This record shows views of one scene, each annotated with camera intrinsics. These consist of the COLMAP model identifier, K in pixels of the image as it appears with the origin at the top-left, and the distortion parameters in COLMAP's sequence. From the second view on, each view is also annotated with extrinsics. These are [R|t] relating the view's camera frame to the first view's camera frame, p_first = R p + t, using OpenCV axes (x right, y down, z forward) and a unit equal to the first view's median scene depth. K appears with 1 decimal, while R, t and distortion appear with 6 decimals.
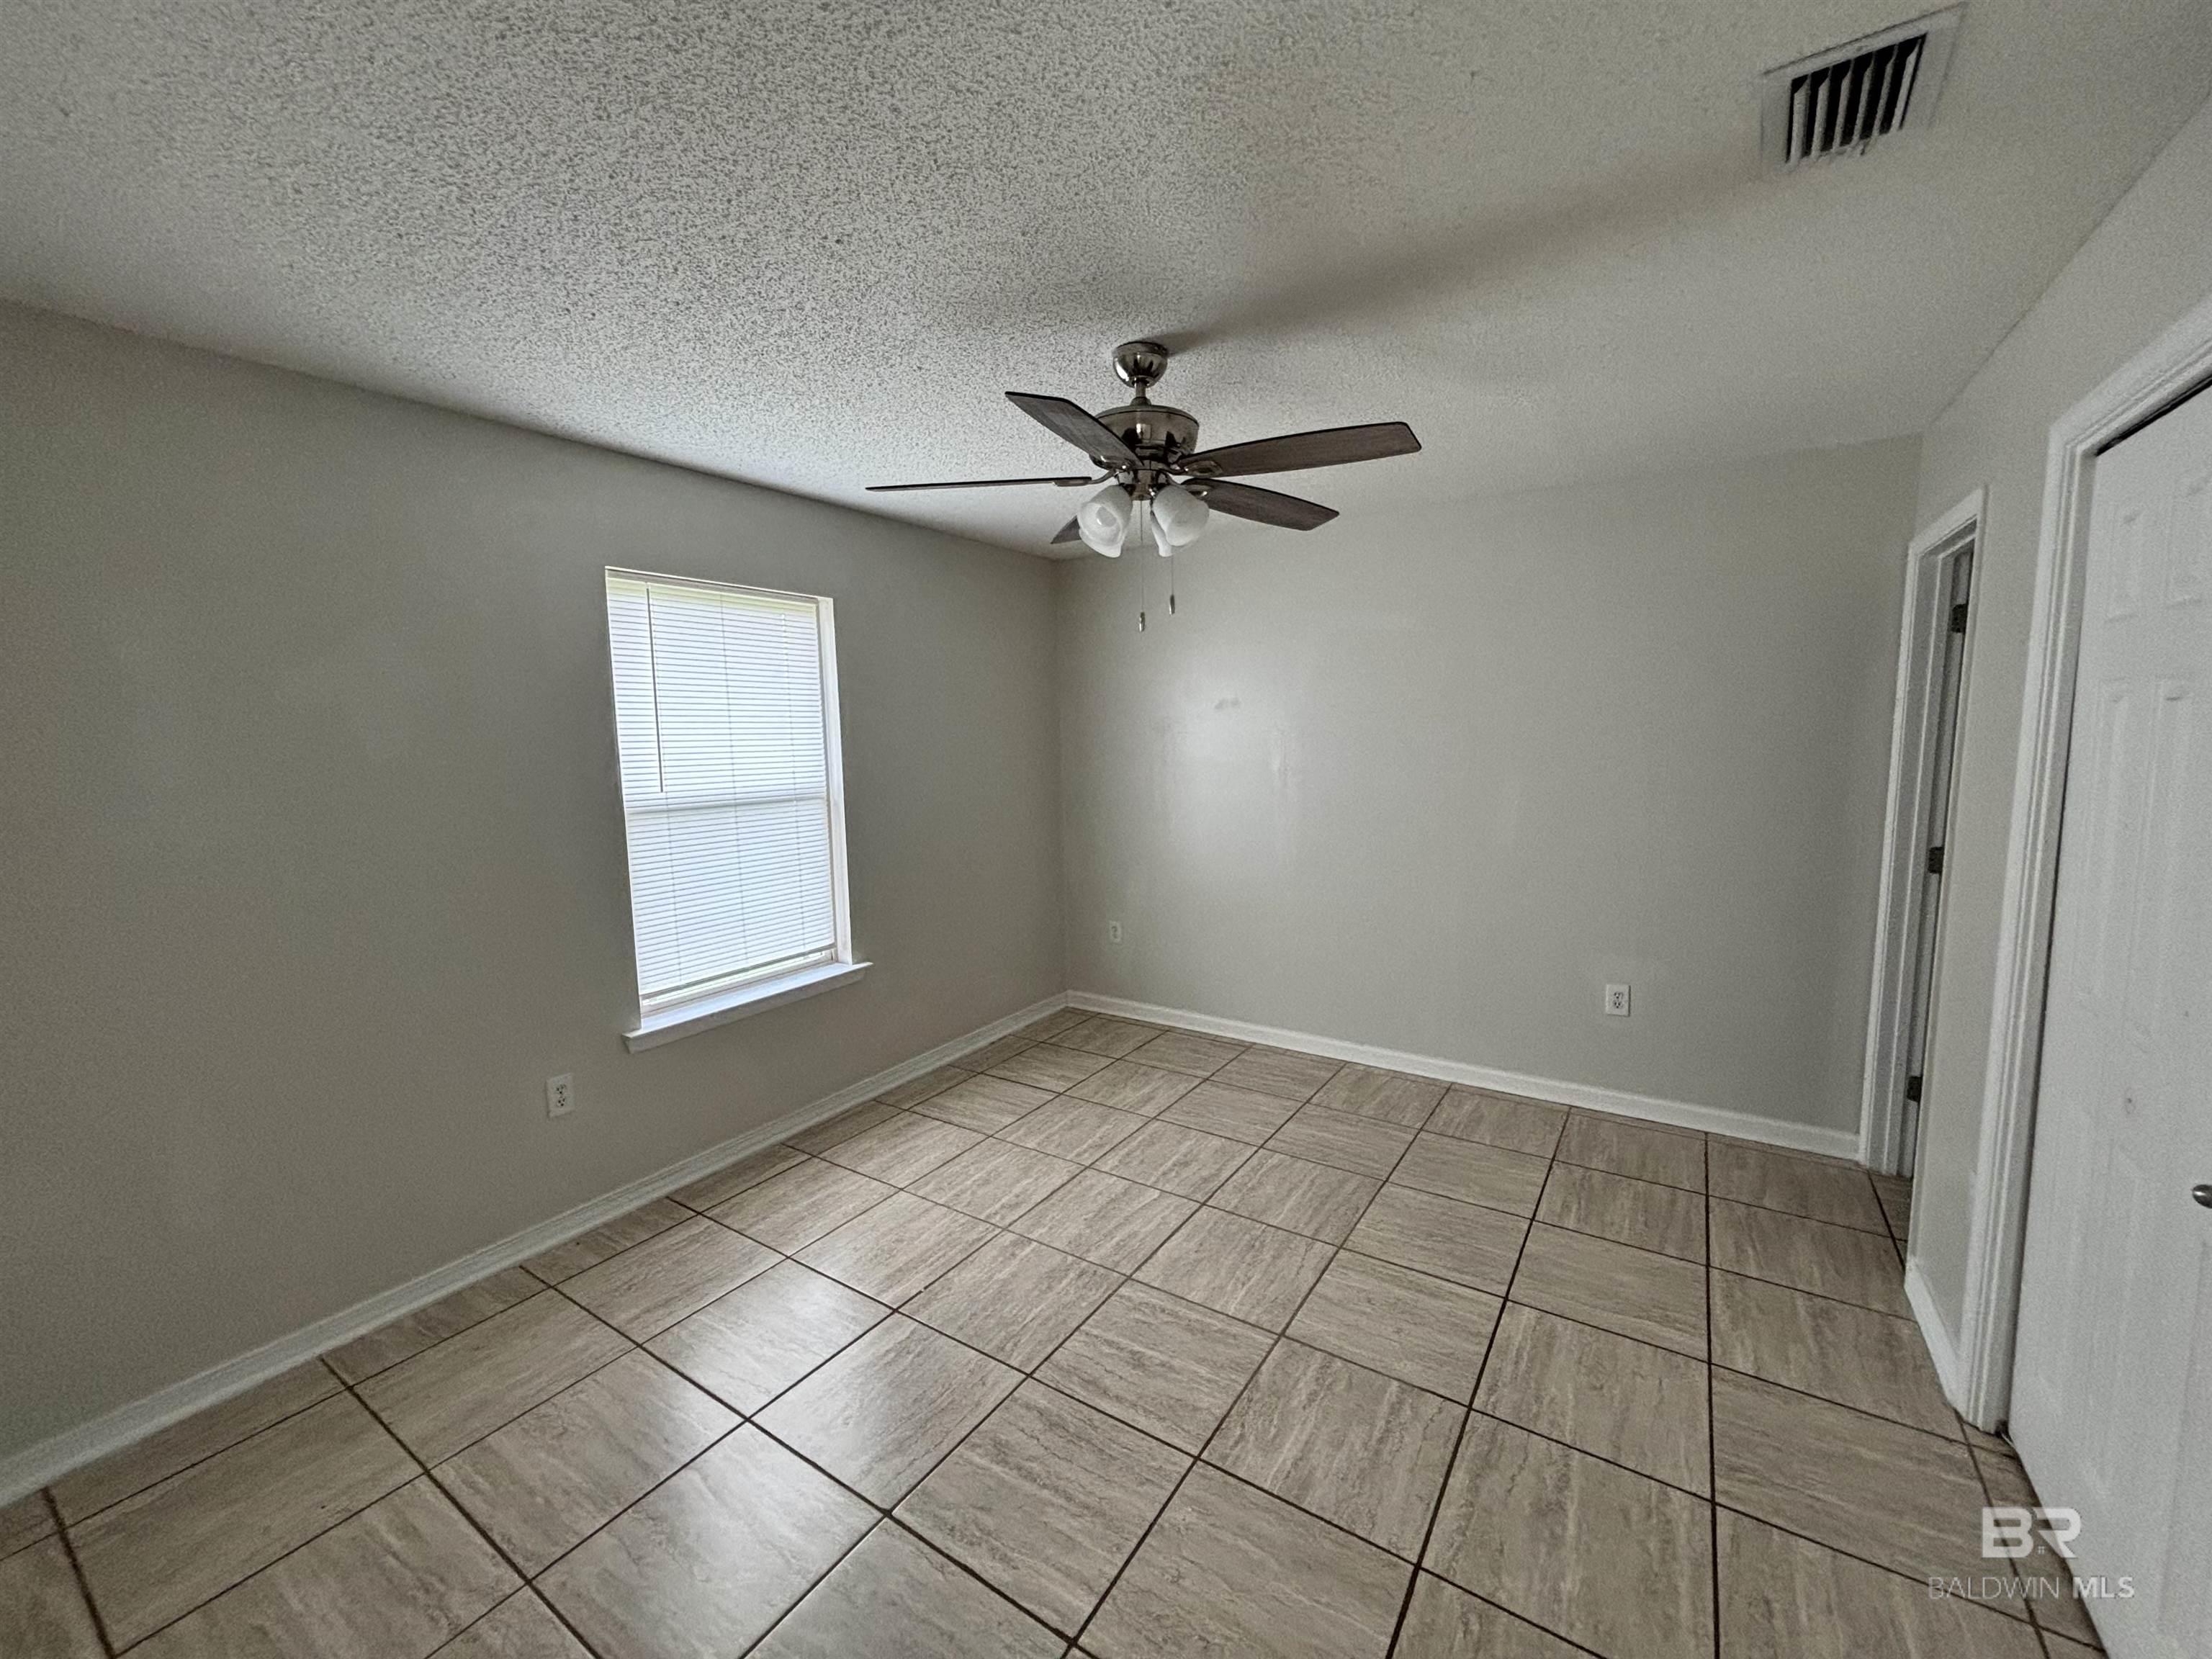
lens RADIAL K [[890.1, 0, 1106.0], [0, 890.1, 829.5], [0, 0, 1]] dist [0.002429, 0.000027]
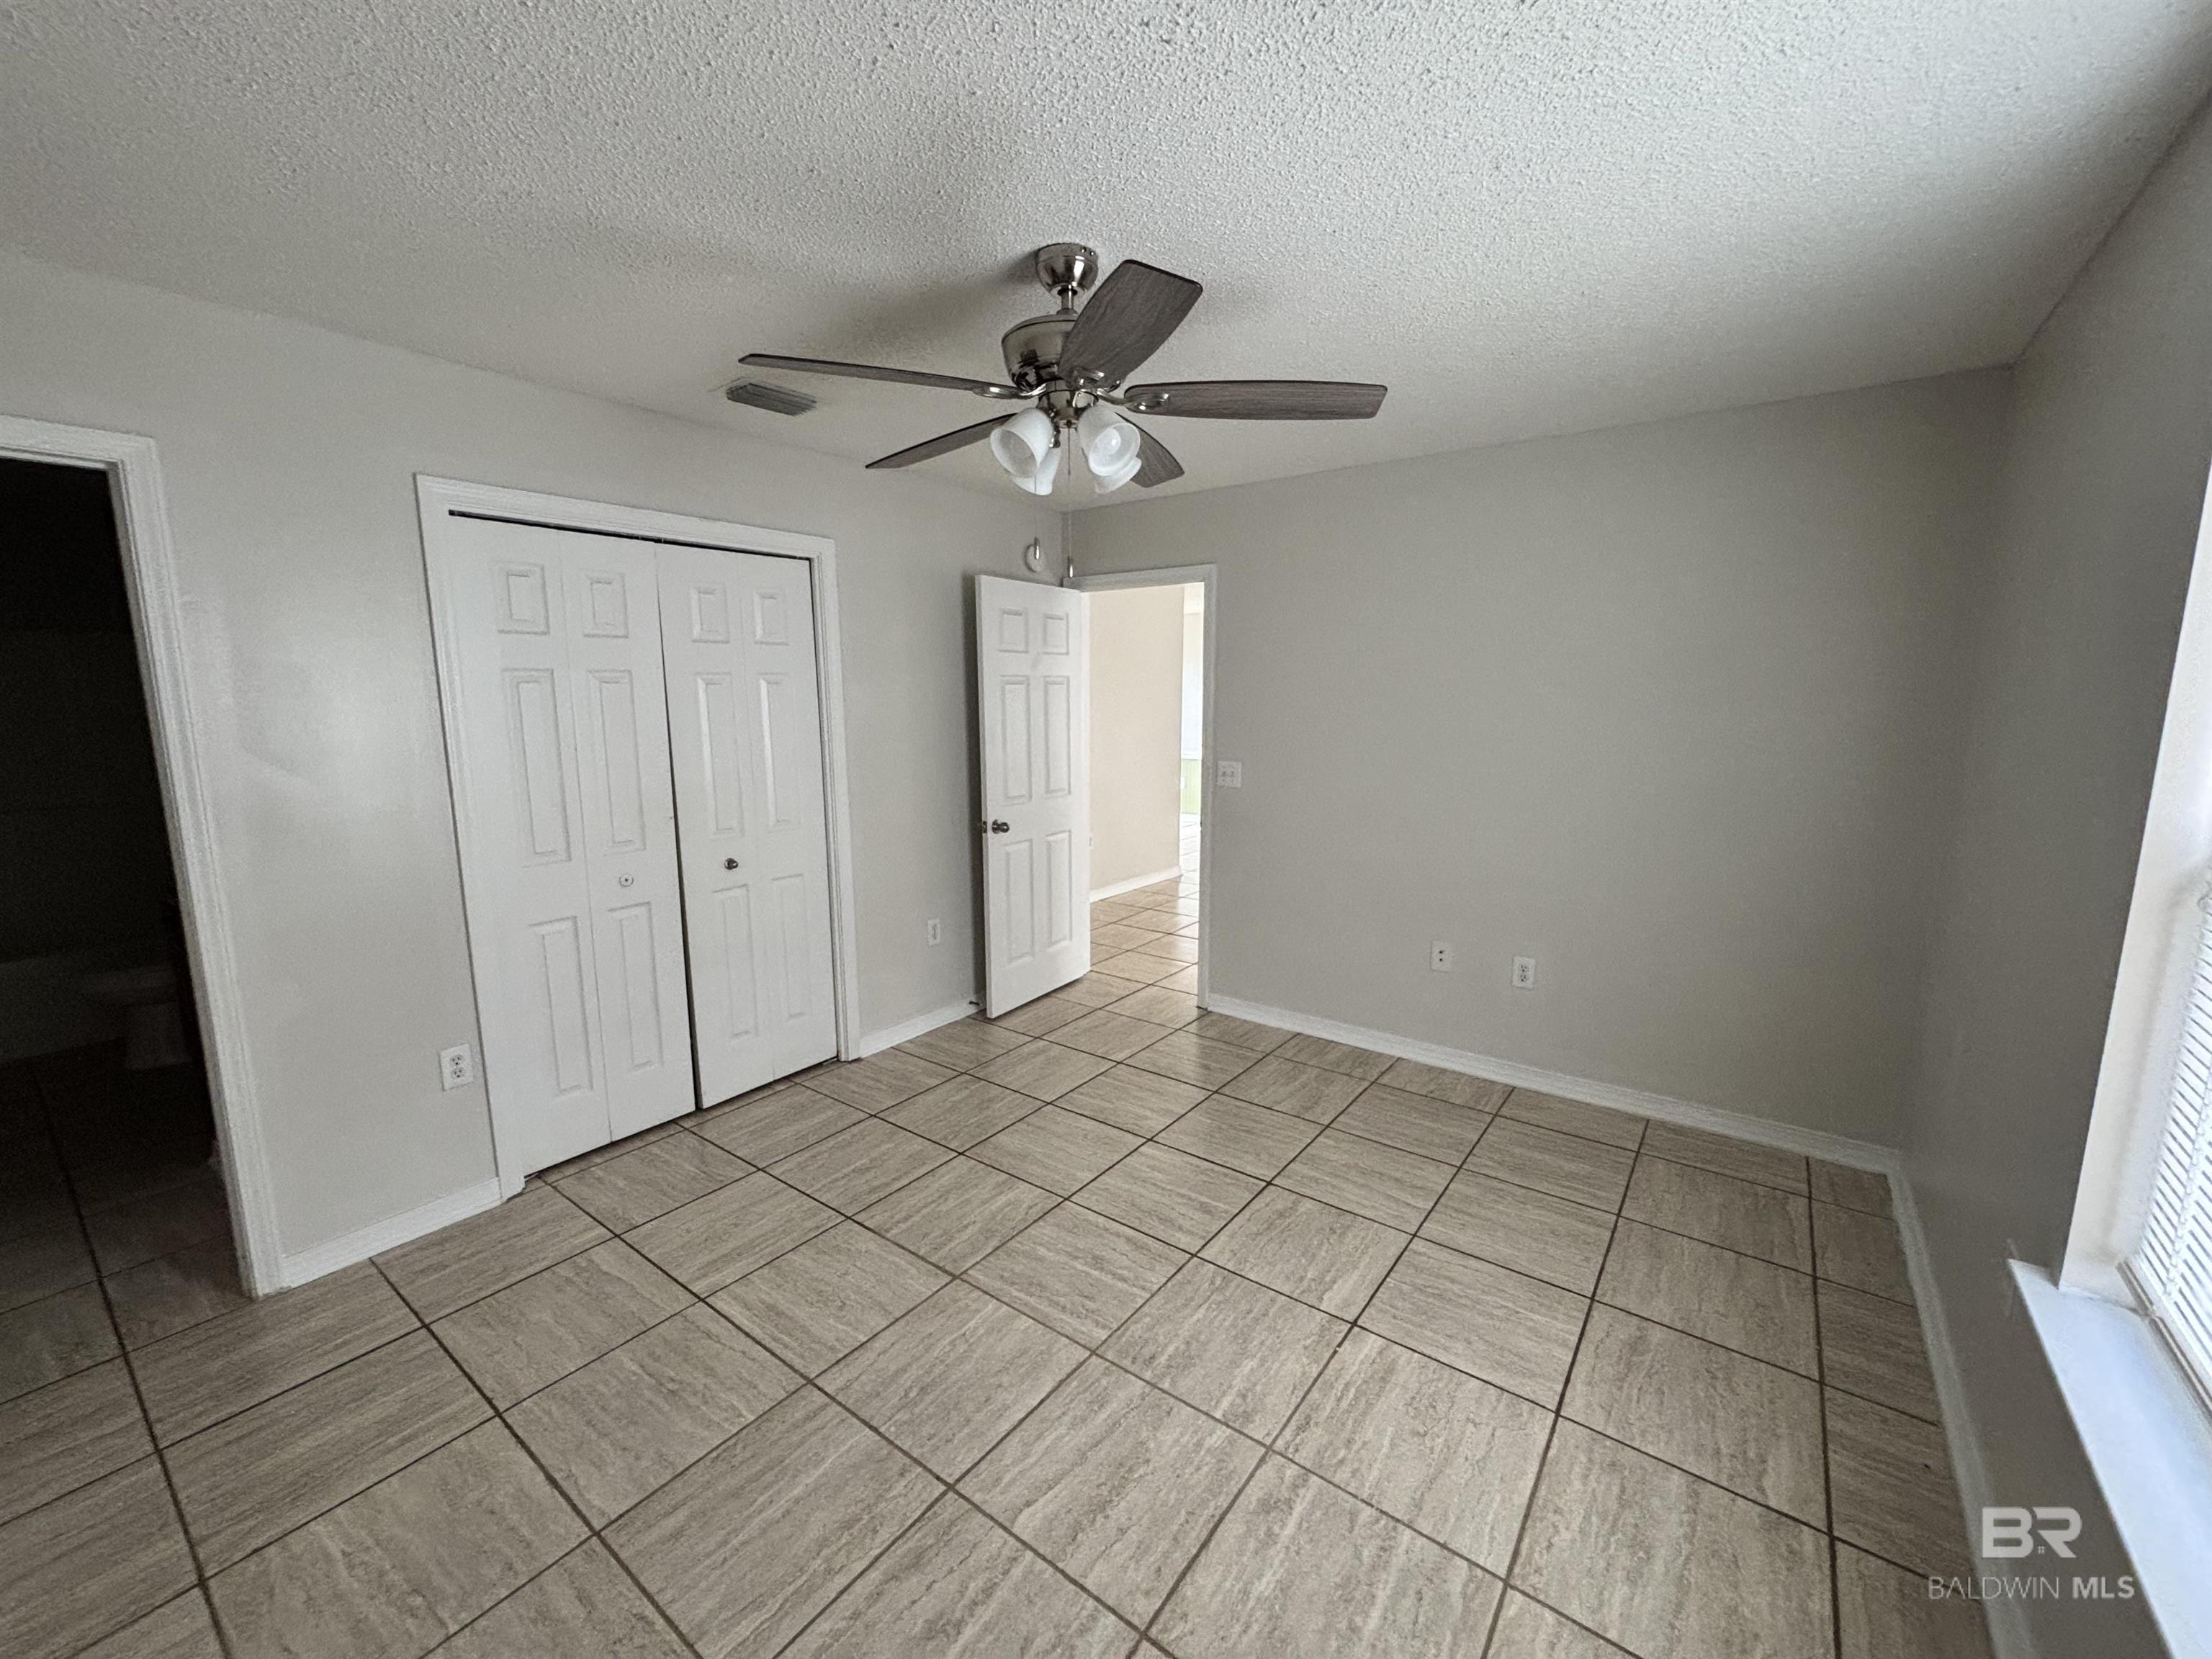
lens RADIAL K [[890.1, 0, 1106.0], [0, 890.1, 829.5], [0, 0, 1]] dist [0.002429, 0.000027]
pose [[-0.998076, 0.009936, 0.061205, -0.042712], [0.025778, 0.964222, 0.263840, -0.192151], [-0.056394, 0.264910, -0.962623, 1.722000]]
